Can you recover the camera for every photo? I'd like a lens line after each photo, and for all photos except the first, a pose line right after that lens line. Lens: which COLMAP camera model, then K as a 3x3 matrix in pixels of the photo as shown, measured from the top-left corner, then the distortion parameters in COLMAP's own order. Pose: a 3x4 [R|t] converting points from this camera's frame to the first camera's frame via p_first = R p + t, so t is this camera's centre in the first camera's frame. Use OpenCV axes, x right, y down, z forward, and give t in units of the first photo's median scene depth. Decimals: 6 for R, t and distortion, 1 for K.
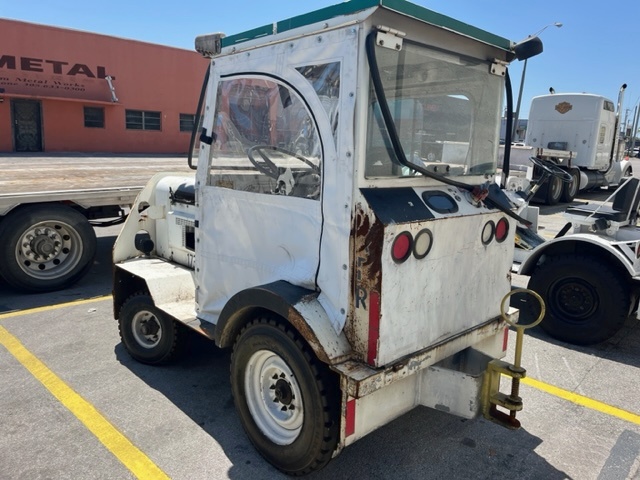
lens RADIAL K [[486.6, 0, 321.9], [0, 486.6, 238.0], [0, 0, 1]] dist [-0.002678, -0.009087]
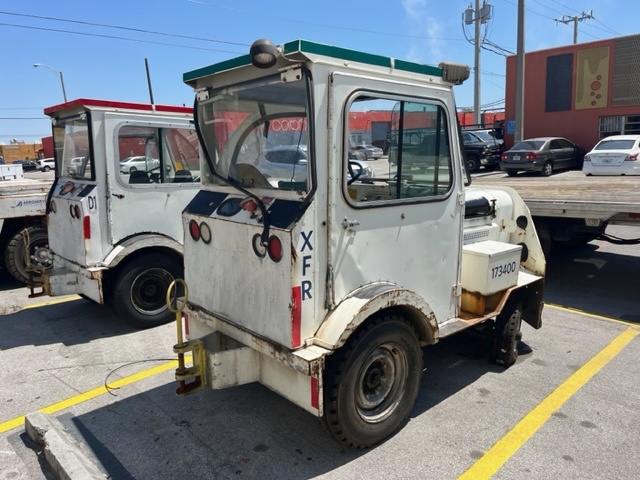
lens RADIAL K [[486.6, 0, 322.9], [0, 486.6, 238.3], [0, 0, 1]] dist [-0.002678, -0.009087]
pose [[-0.027054, 0.132896, -0.990761, 1.449487], [-0.166795, 0.976629, 0.135555, -0.201160], [0.985620, 0.168921, -0.004255, 1.215390]]
